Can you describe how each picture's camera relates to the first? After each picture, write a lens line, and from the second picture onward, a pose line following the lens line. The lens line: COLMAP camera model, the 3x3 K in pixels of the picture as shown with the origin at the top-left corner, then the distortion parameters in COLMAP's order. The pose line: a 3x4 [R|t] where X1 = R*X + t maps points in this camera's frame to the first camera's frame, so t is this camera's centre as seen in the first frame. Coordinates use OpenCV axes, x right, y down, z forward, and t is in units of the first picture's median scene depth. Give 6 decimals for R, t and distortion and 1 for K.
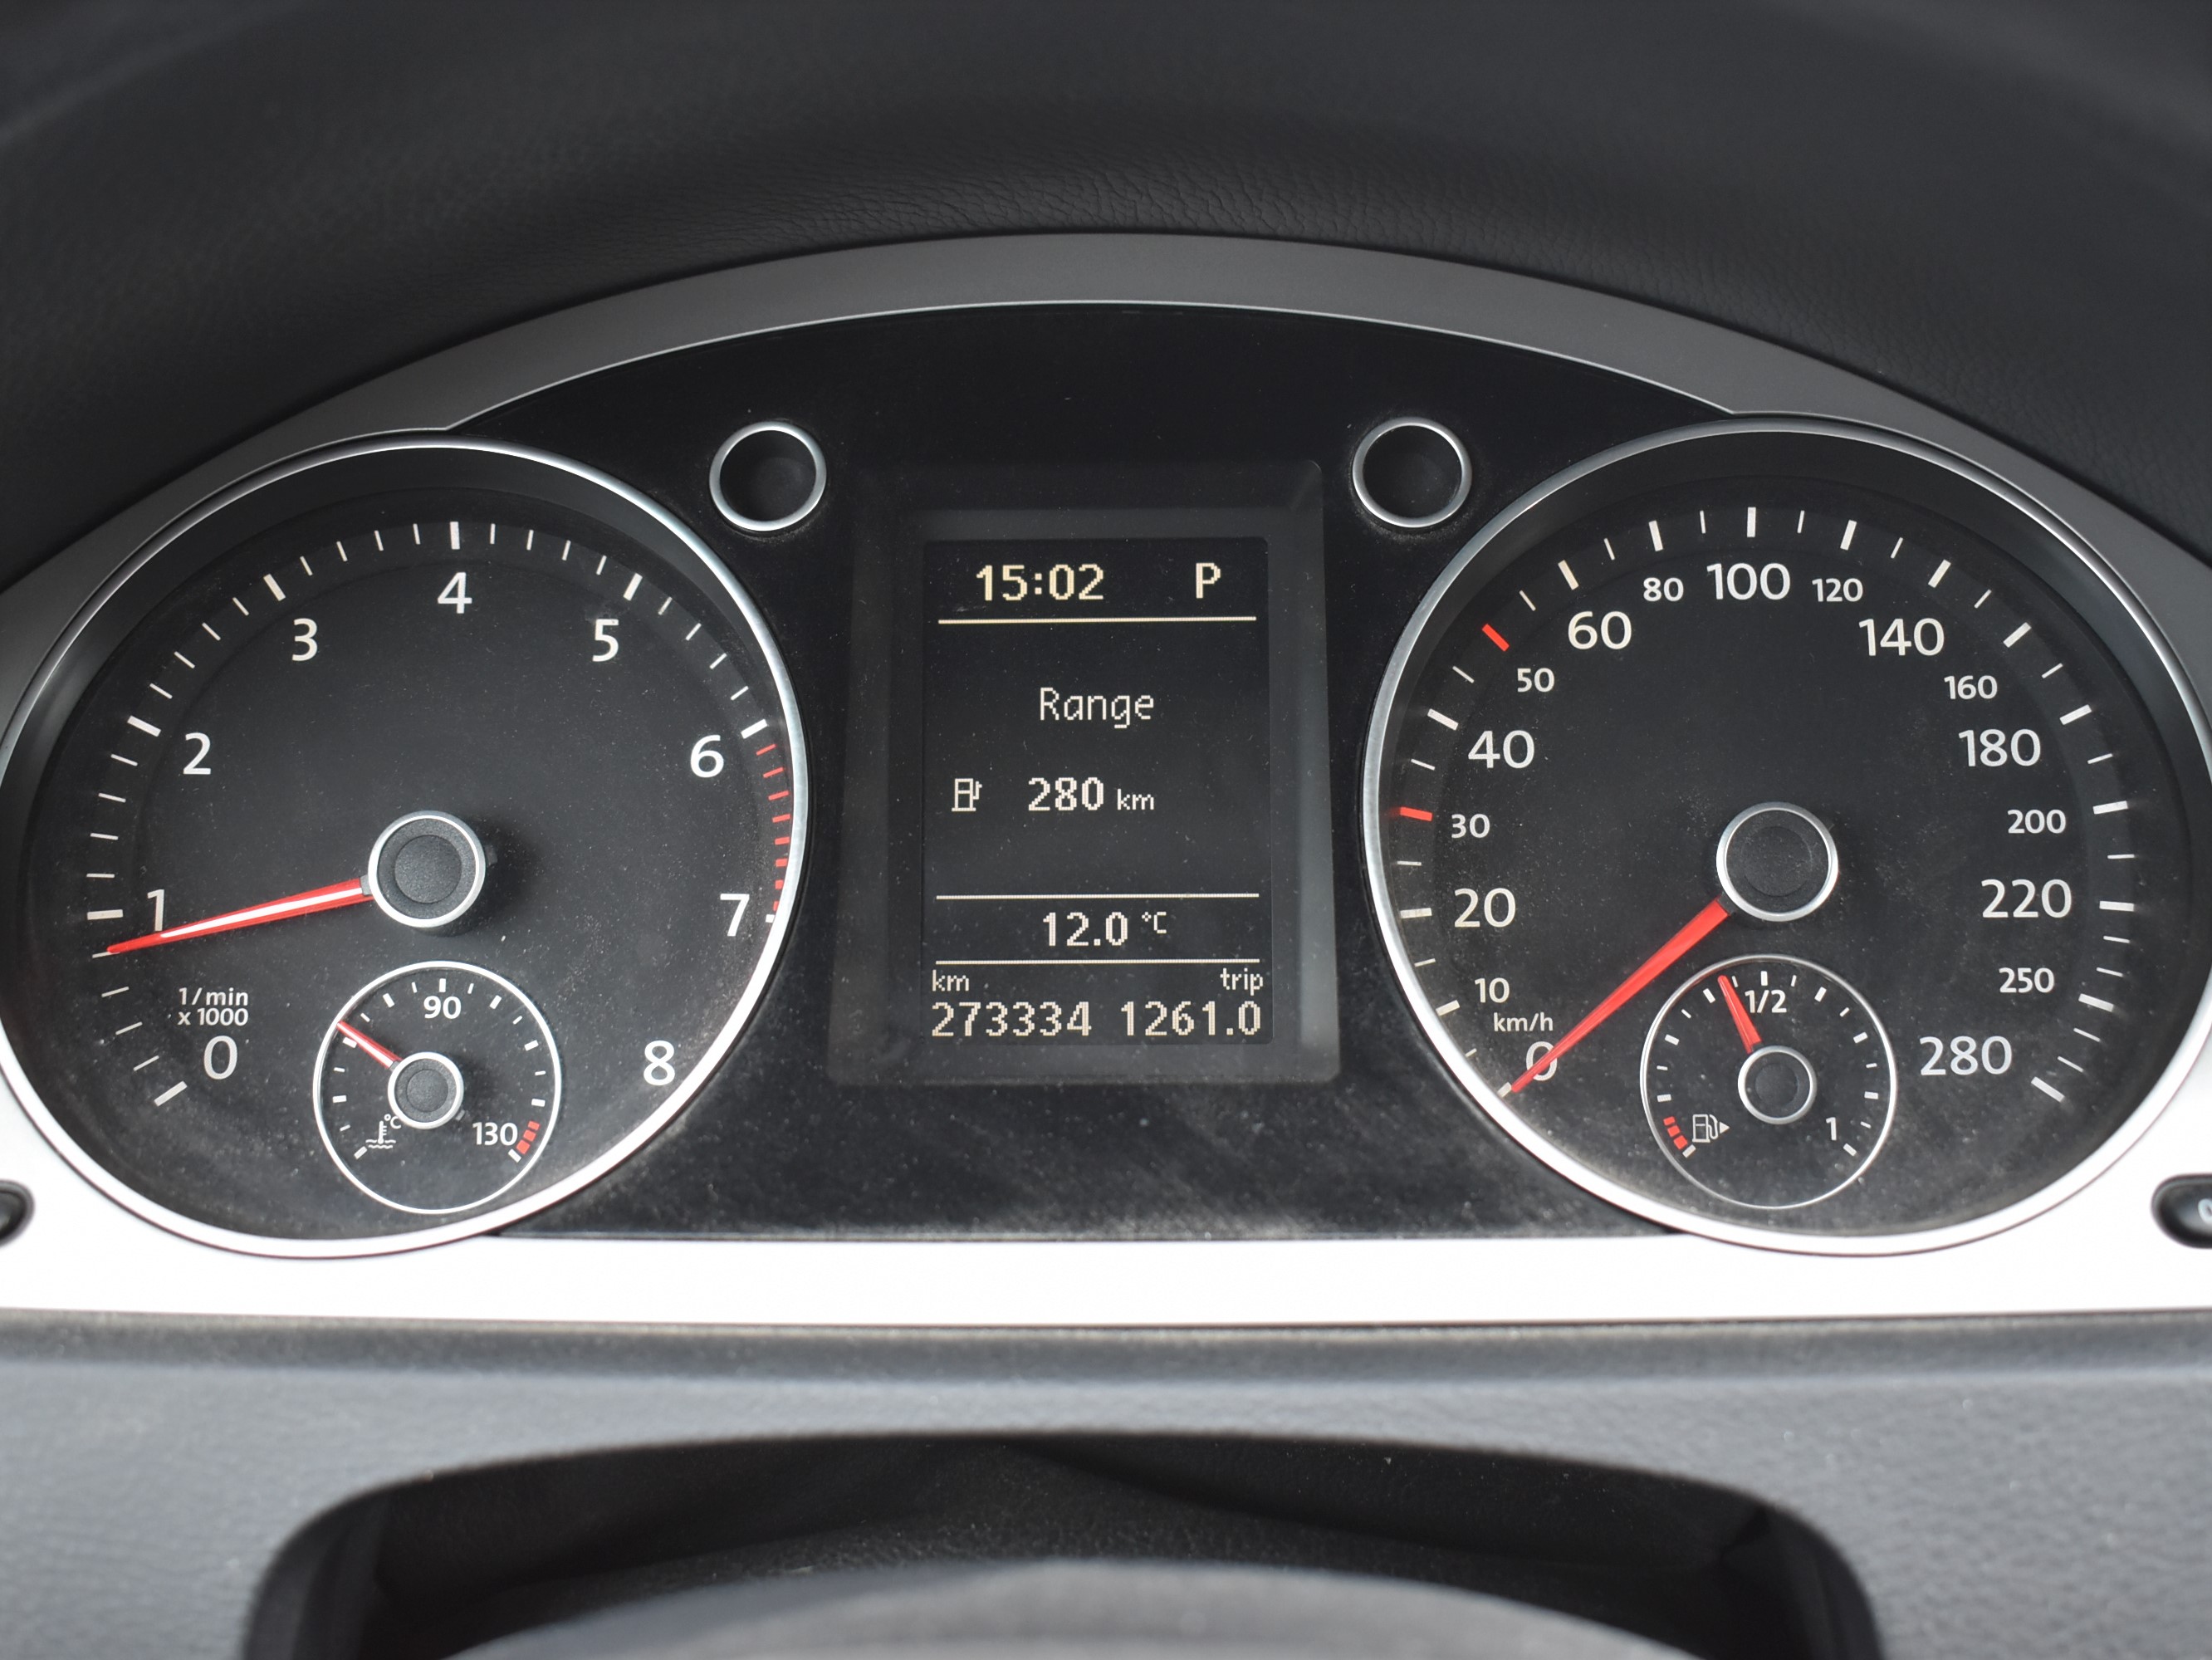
lens RADIAL K [[2560.7, 0, 1106.4], [0, 2560.7, 829.8], [0, 0, 1]] dist [-0.083436, 0.000000]
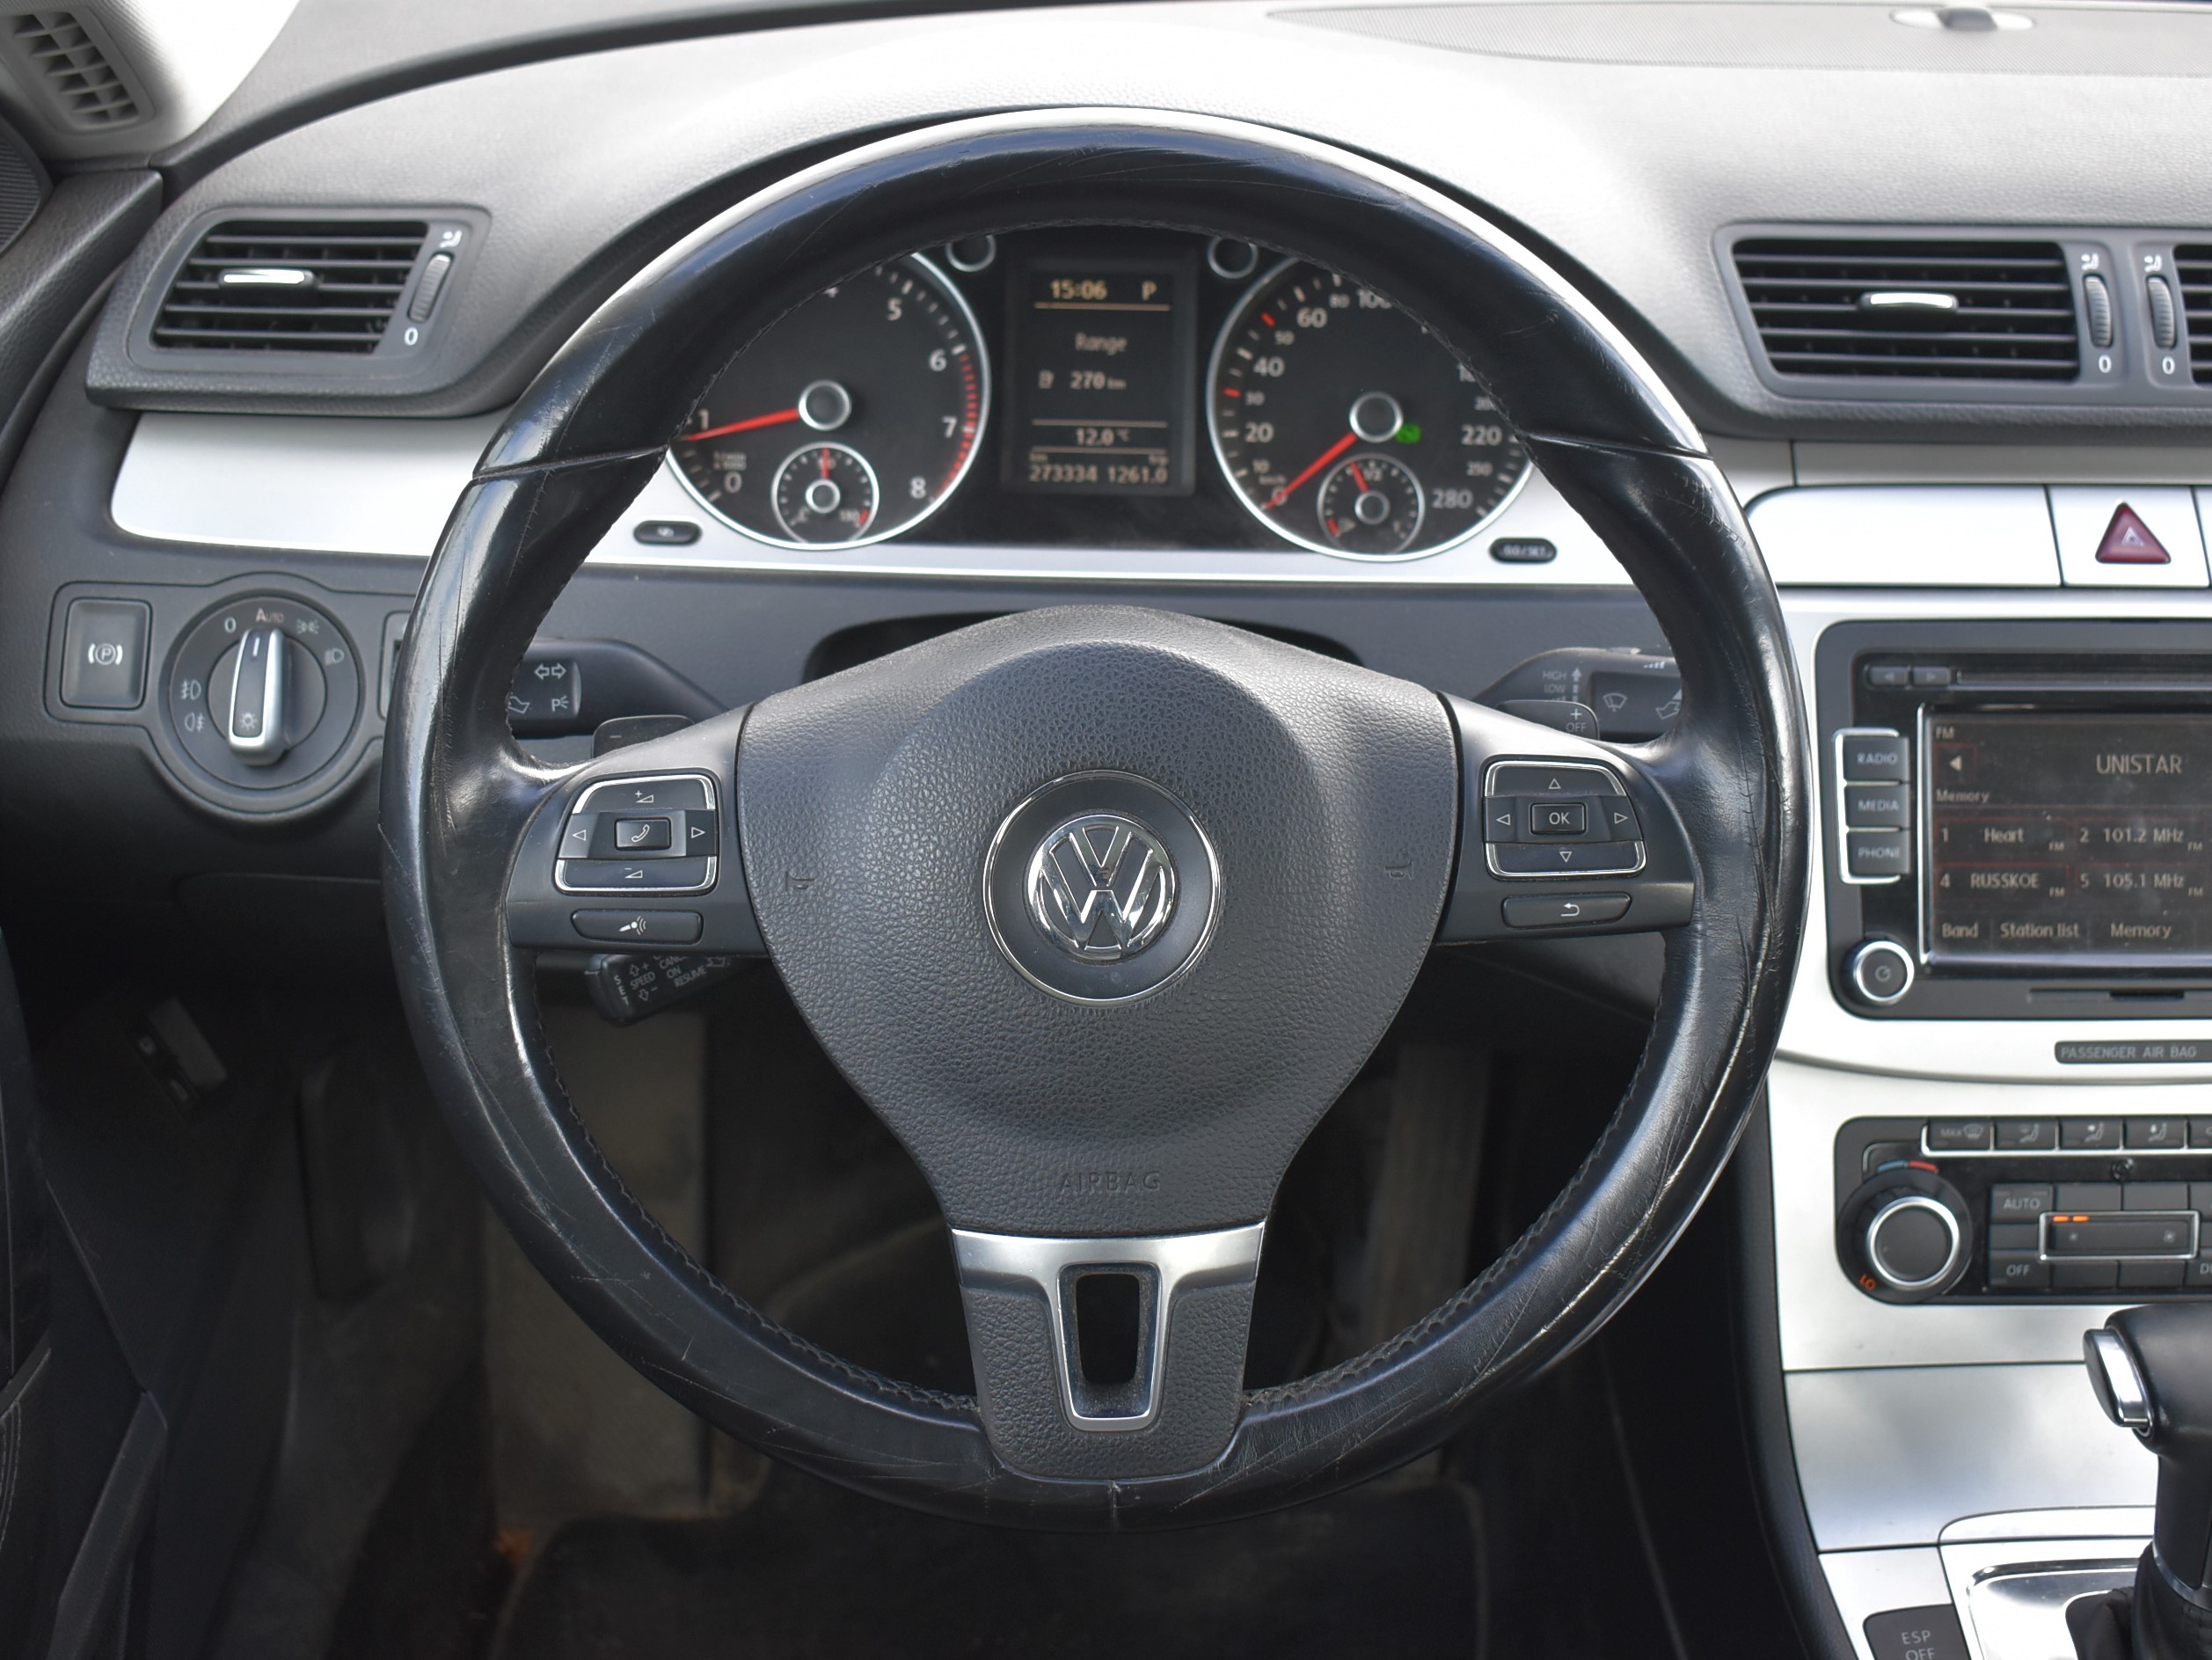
lens RADIAL K [[2560.8, 0, 1104.7], [0, 2560.8, 823.2], [0, 0, 1]] dist [-0.083436, 0.000000]
pose [[0.999195, 0.021257, 0.034013, -0.073633], [-0.026916, 0.984076, 0.175701, -0.026910], [-0.029736, -0.176475, 0.983856, -1.454774]]
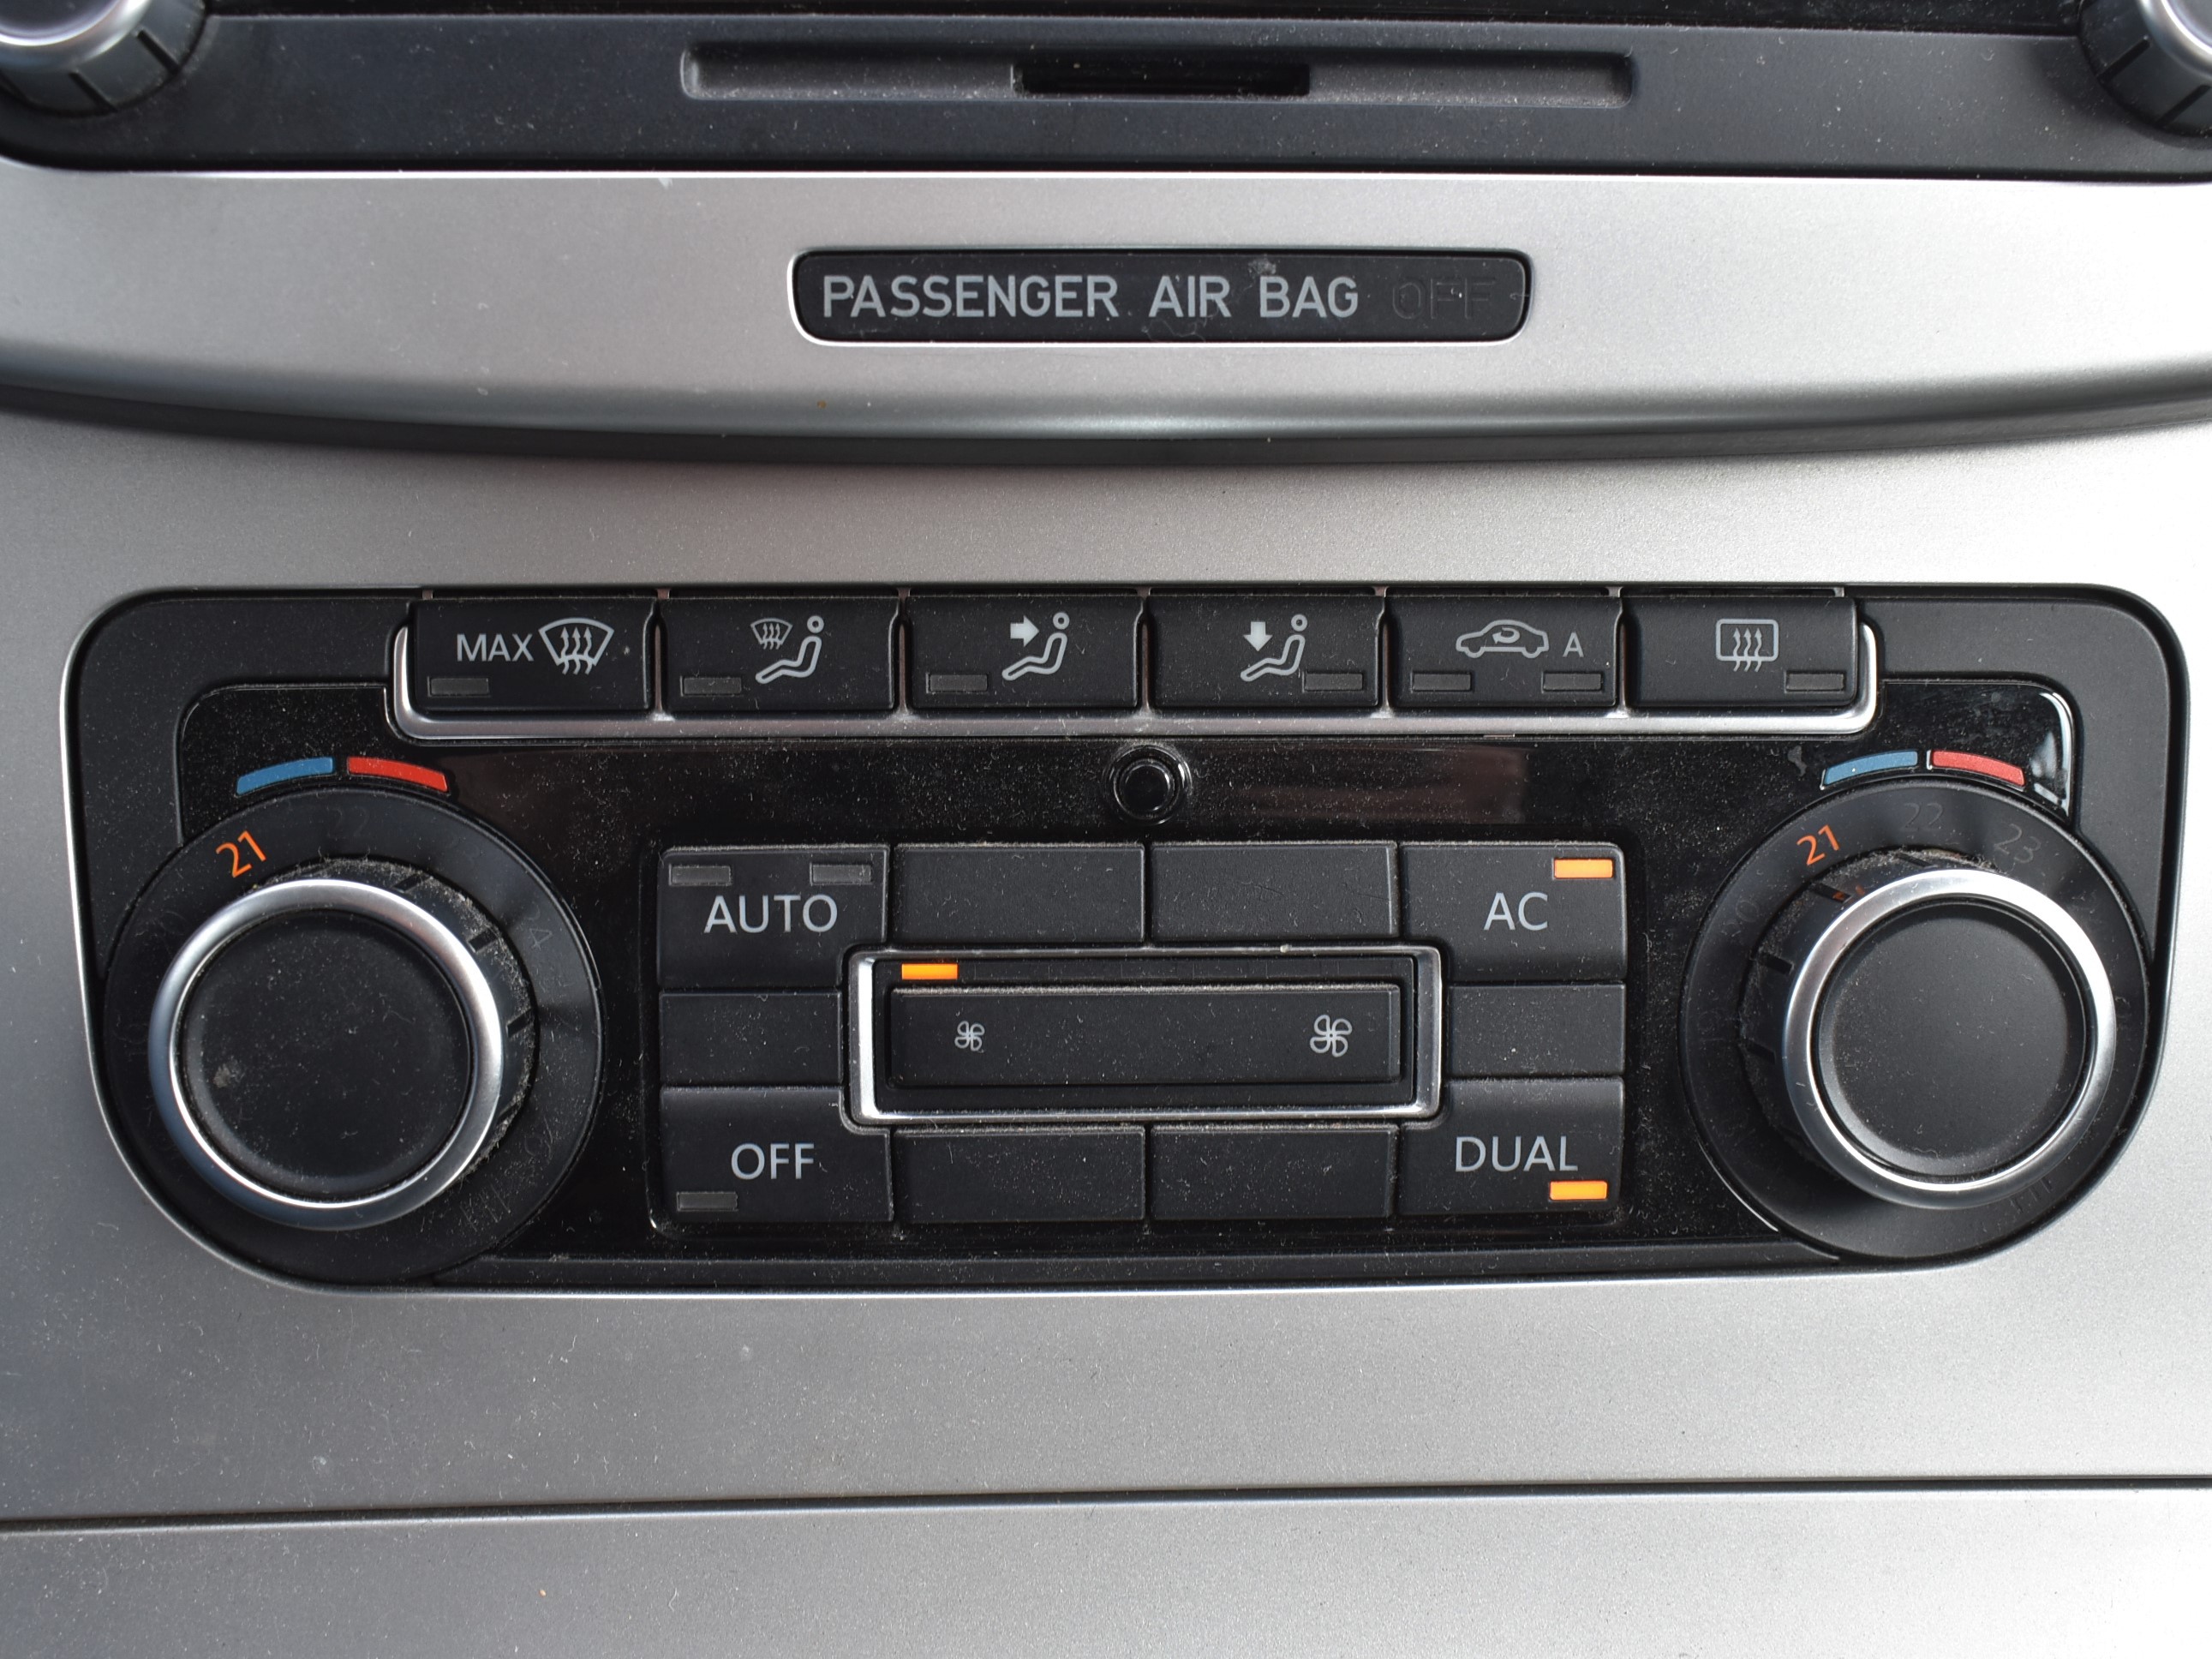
lens RADIAL K [[2560.9, 0, 1109.3], [0, 2560.9, 826.8], [0, 0, 1]] dist [-0.083436, 0.000000]
pose [[0.996840, 0.015861, 0.077840, 0.875440], [-0.028641, 0.985721, 0.165930, 0.564721], [-0.074097, -0.167635, 0.983061, 0.092619]]
